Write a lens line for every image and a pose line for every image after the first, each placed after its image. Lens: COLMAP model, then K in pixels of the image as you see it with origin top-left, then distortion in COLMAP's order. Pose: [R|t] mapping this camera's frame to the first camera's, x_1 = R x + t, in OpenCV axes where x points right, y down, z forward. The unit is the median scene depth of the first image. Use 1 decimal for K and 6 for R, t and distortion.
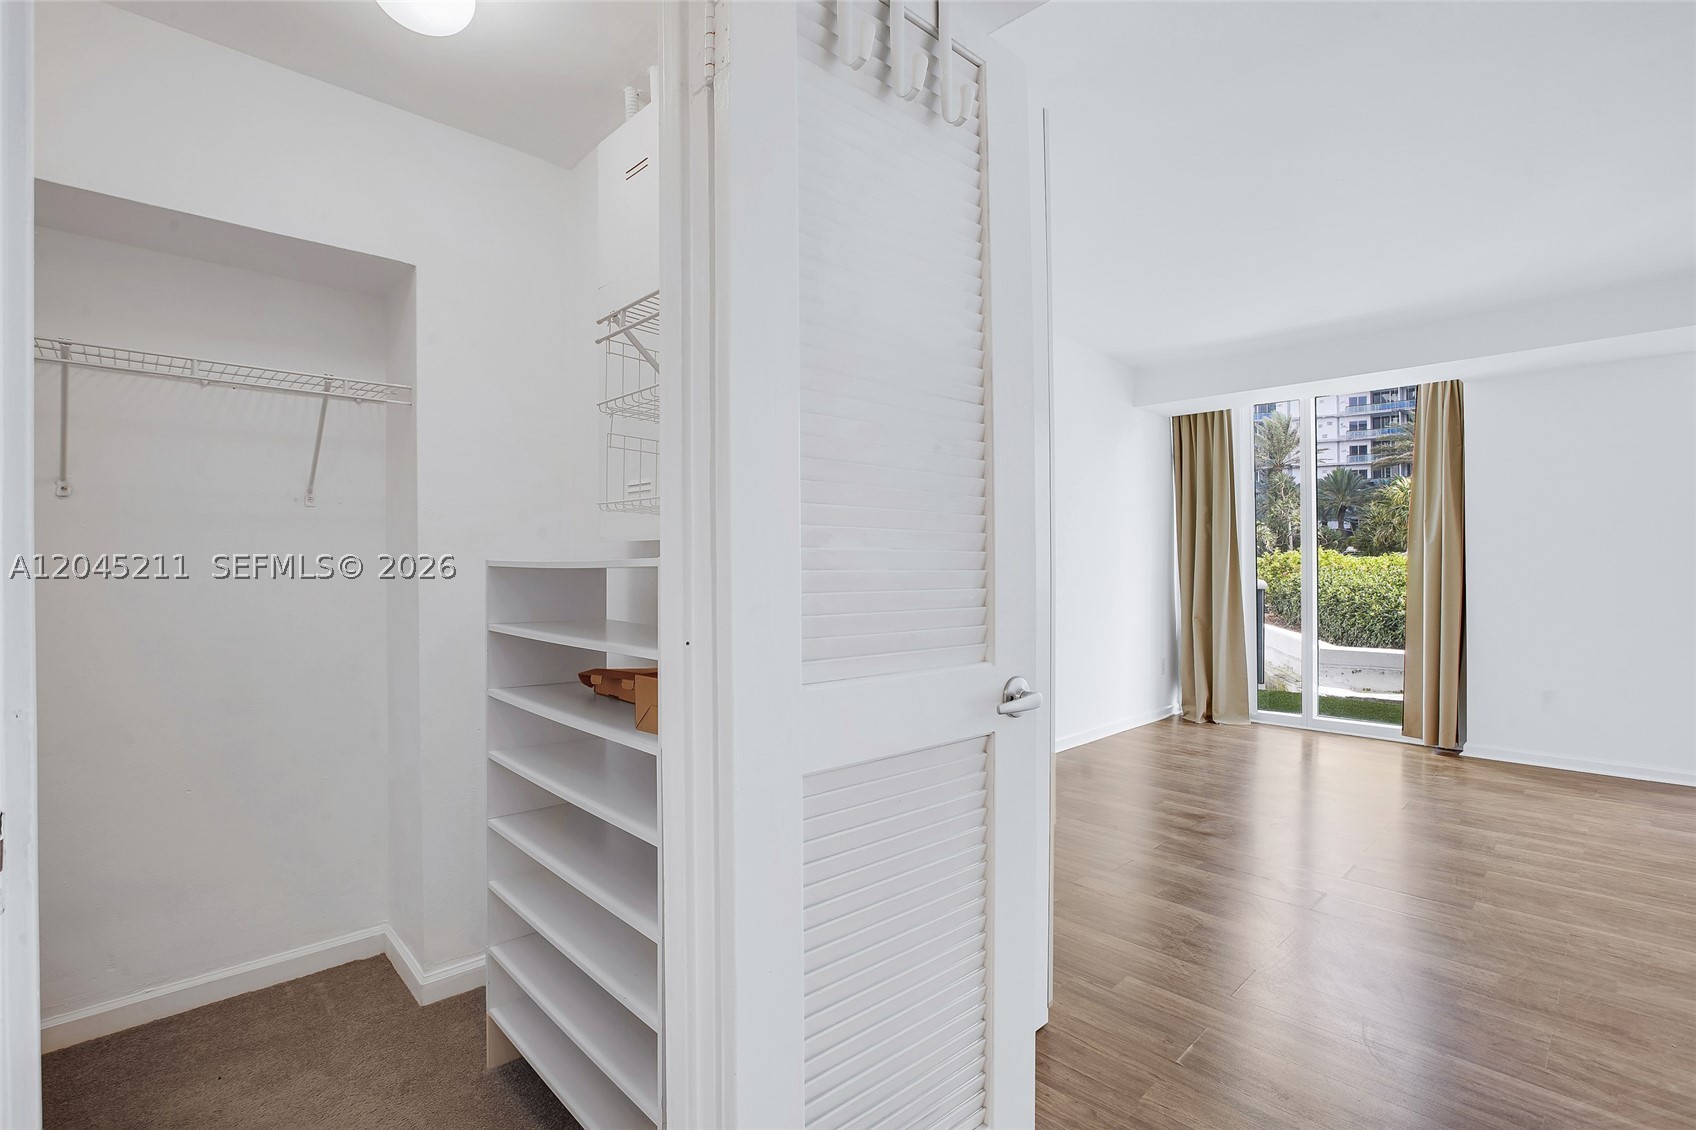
lens RADIAL K [[767.7, 0, 833.9], [0, 767.7, 557.5], [0, 0, 1]] dist [-0.036486, 0.008607]
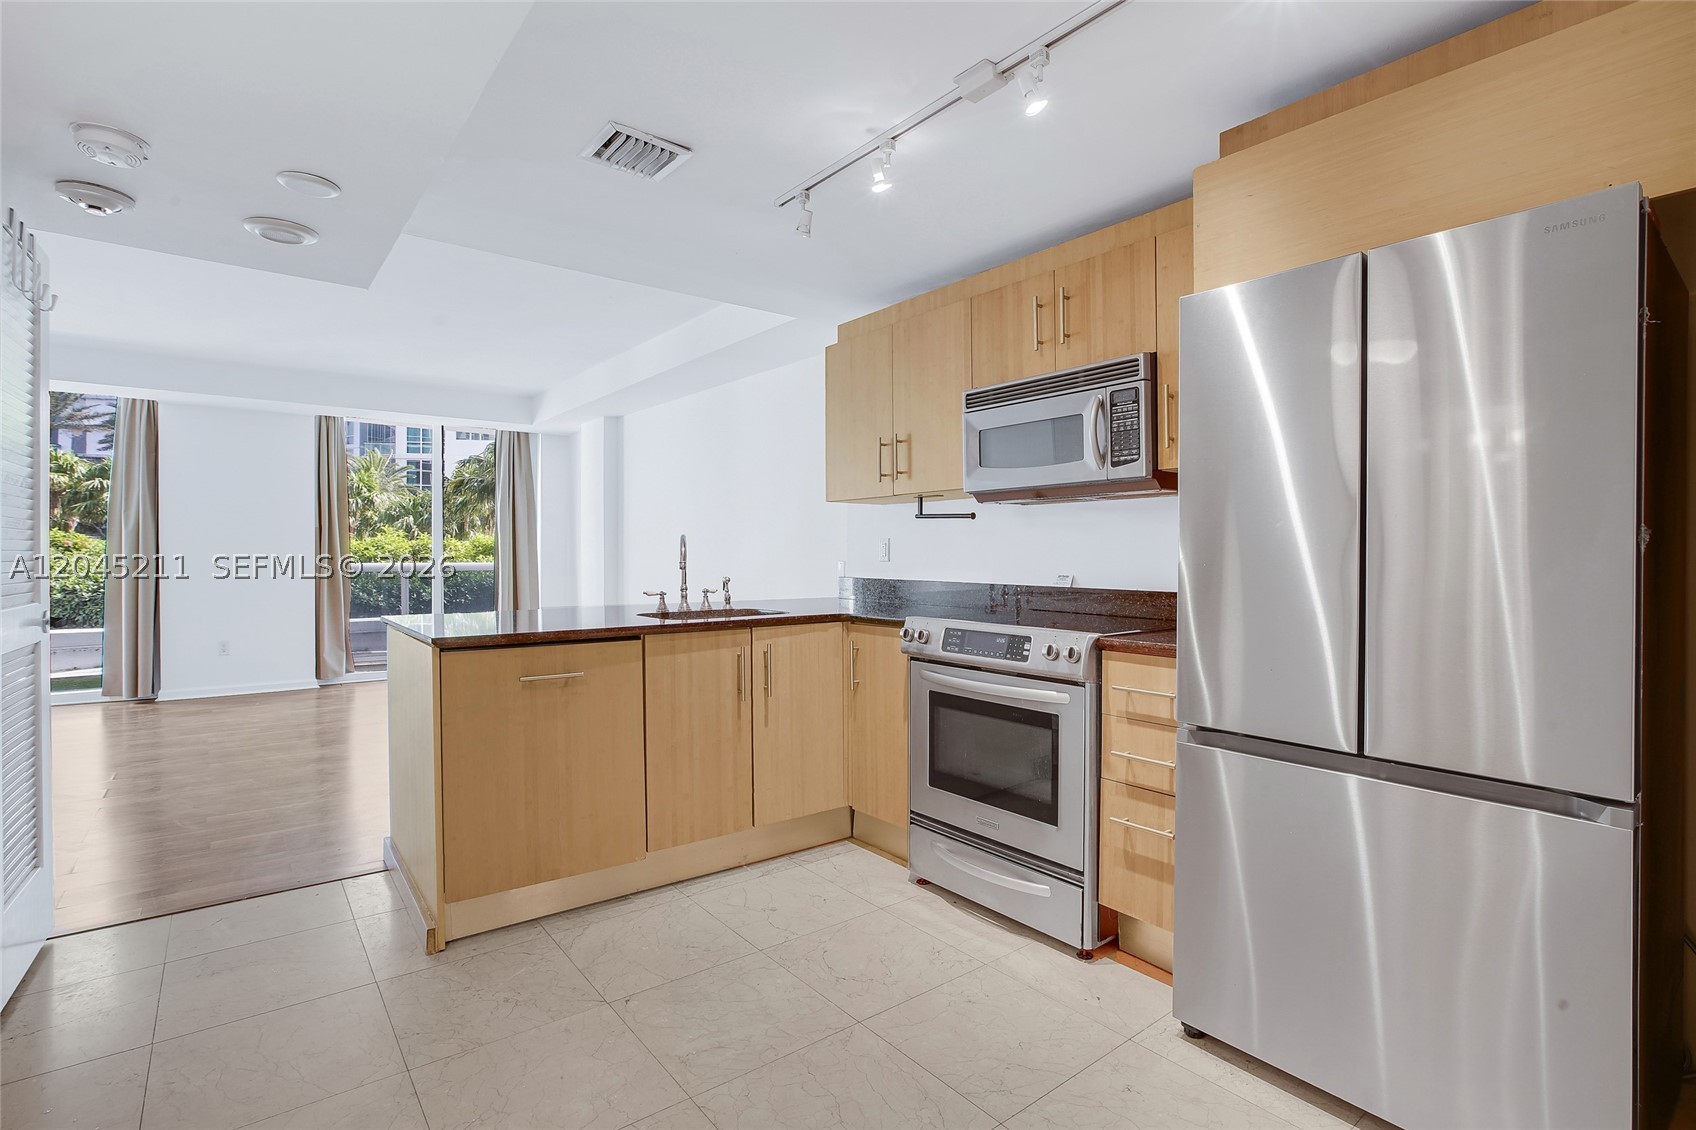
lens RADIAL K [[804.6, 0, 869.7], [0, 804.6, 552.8], [0, 0, 1]] dist [-0.057124, 0.023501]
pose [[0.067856, 0.000251, 0.997695, -0.537264], [-0.014553, 0.999894, 0.000739, -0.004425], [-0.997589, -0.014570, 0.067852, -0.386005]]
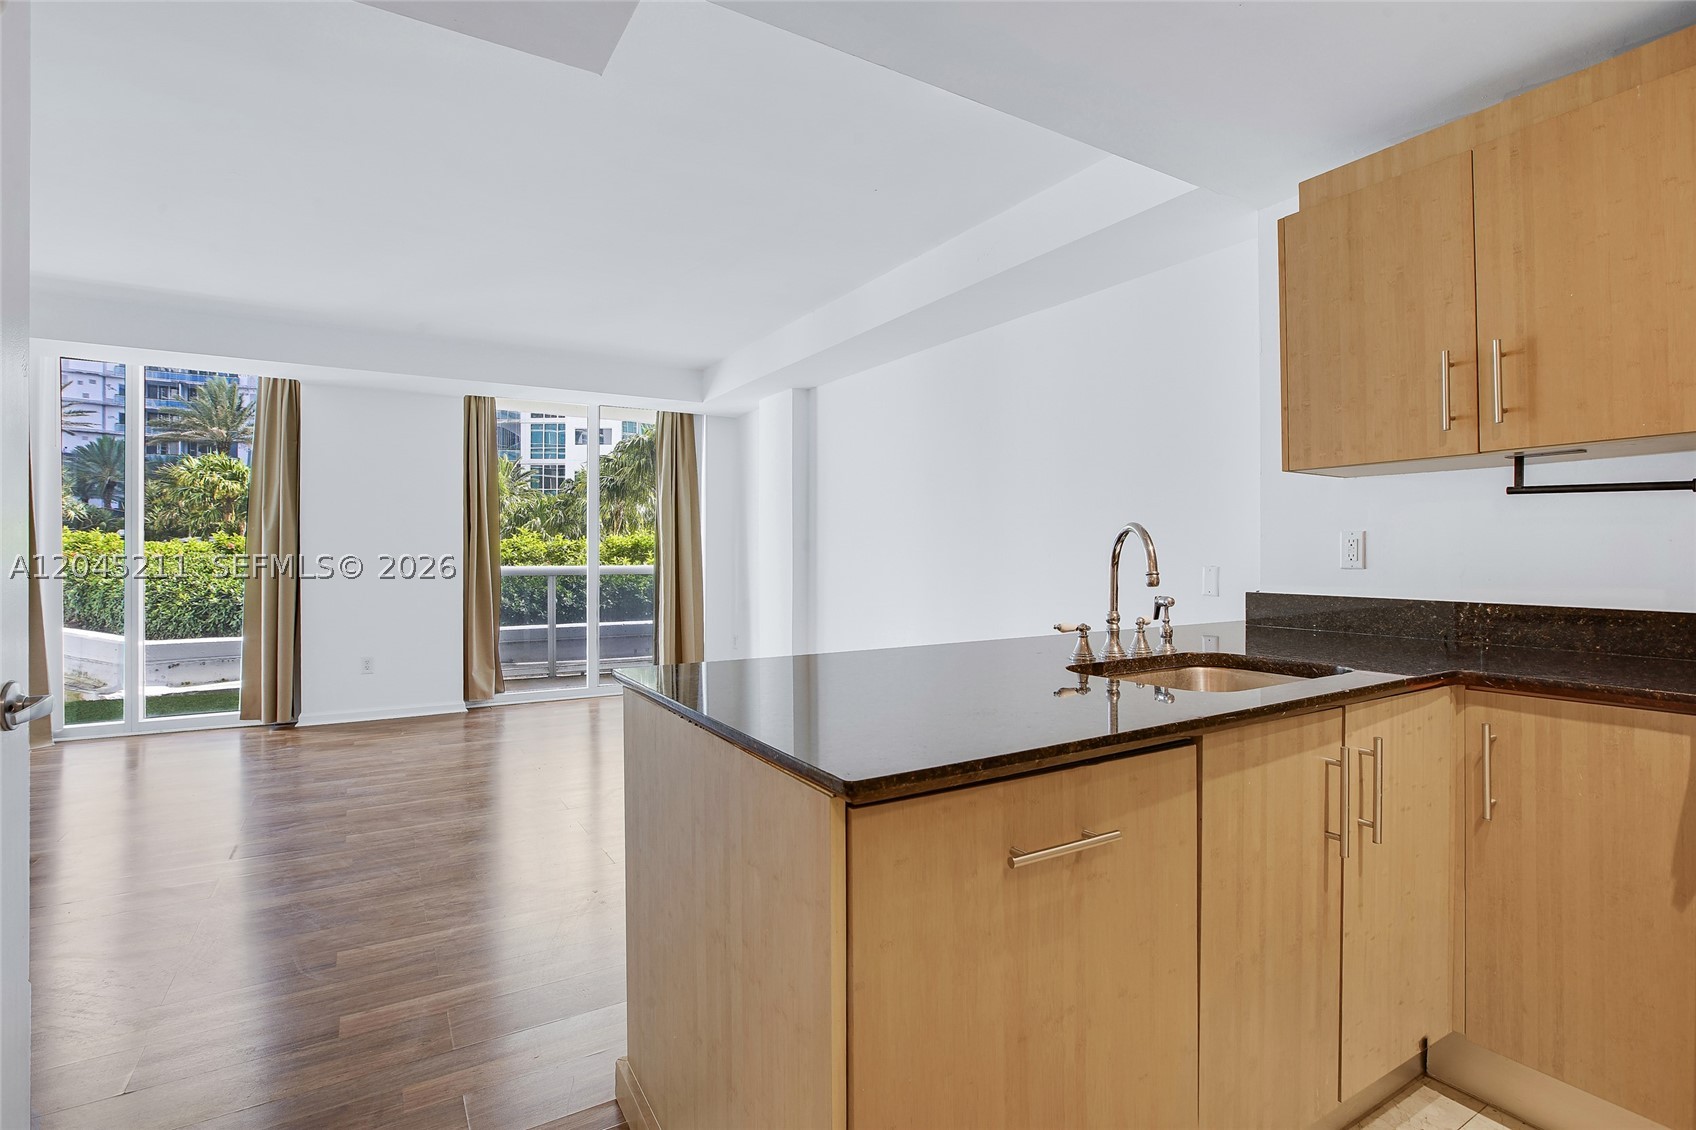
lens RADIAL K [[802.4, 0, 850.5], [0, 802.4, 551.3], [0, 0, 1]] dist [-0.054937, 0.018928]
pose [[0.208925, 0.003063, 0.977927, -0.150643], [-0.012973, 0.999916, -0.000360, -0.000496], [-0.977846, -0.012611, 0.208947, -0.028510]]
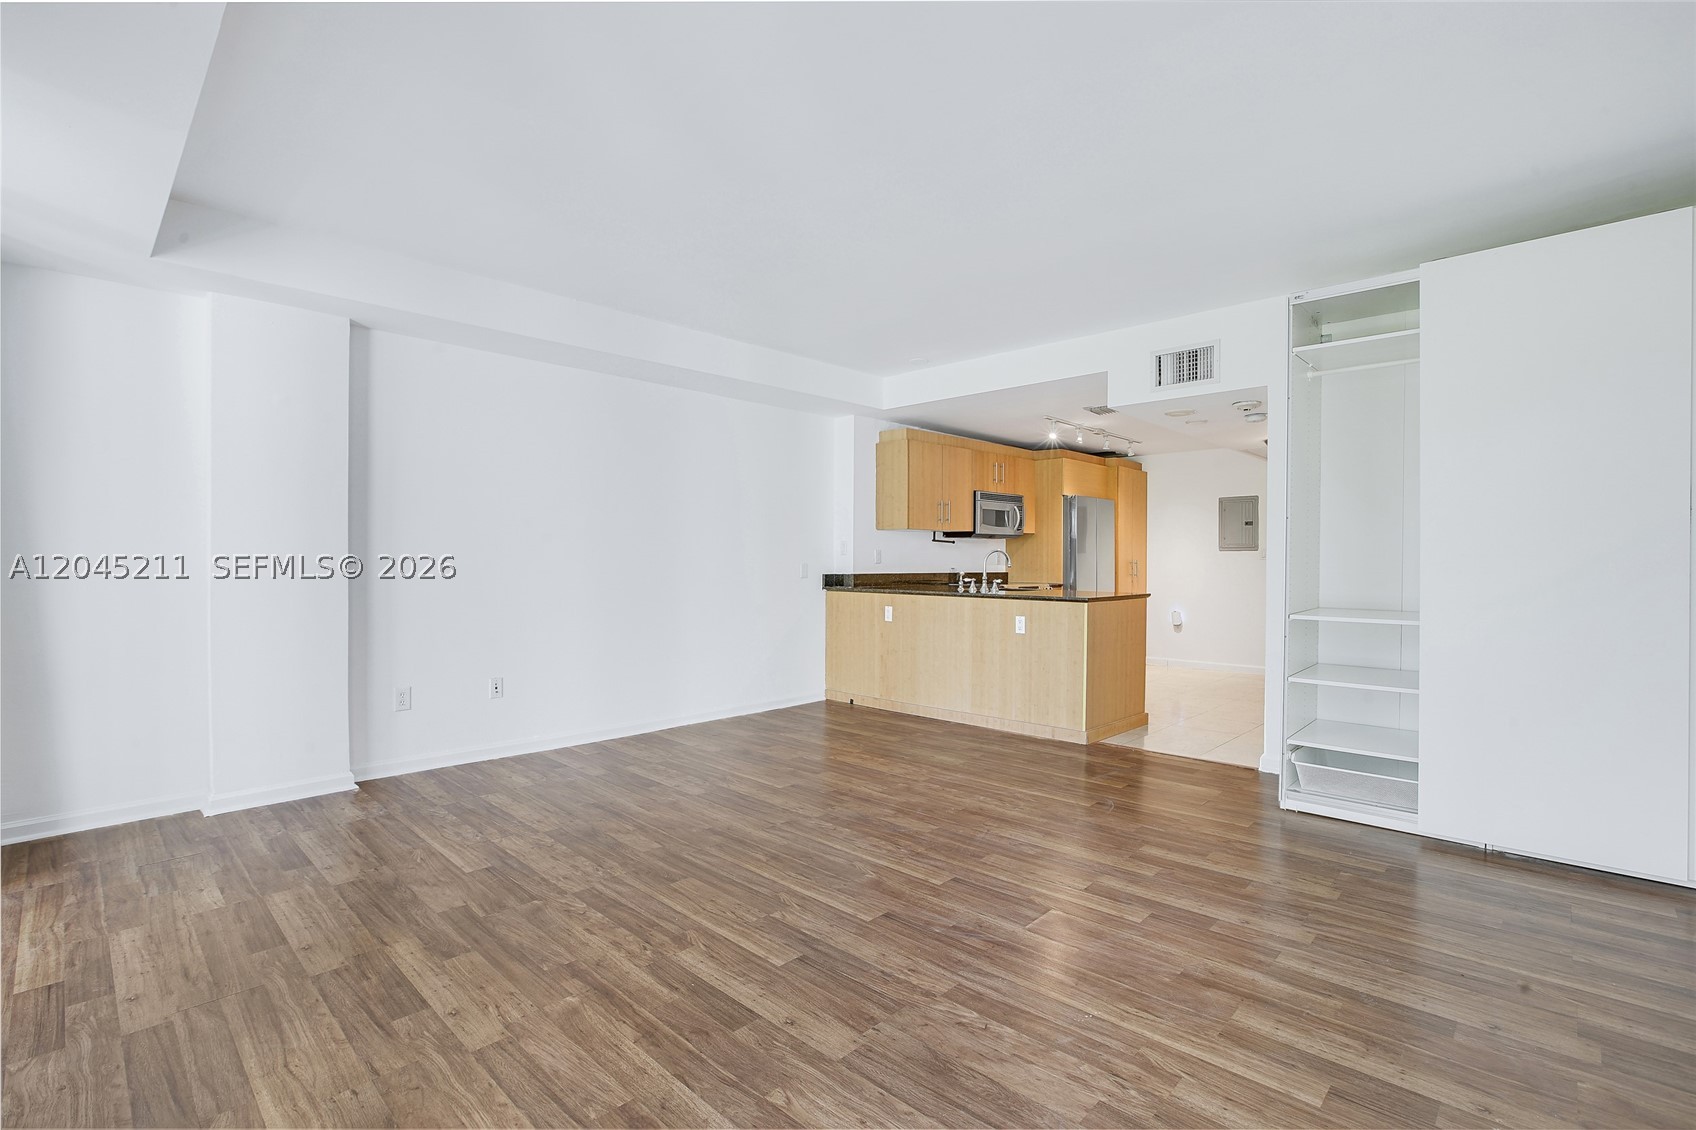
lens RADIAL K [[767.3, 0, 852.2], [0, 767.3, 589.3], [0, 0, 1]] dist [-0.041183, 0.000094]
pose [[-0.998420, -0.000197, -0.056185, 0.822229], [-0.001454, 0.999750, 0.022333, 0.031007], [0.056167, 0.022379, -0.998171, 1.598102]]
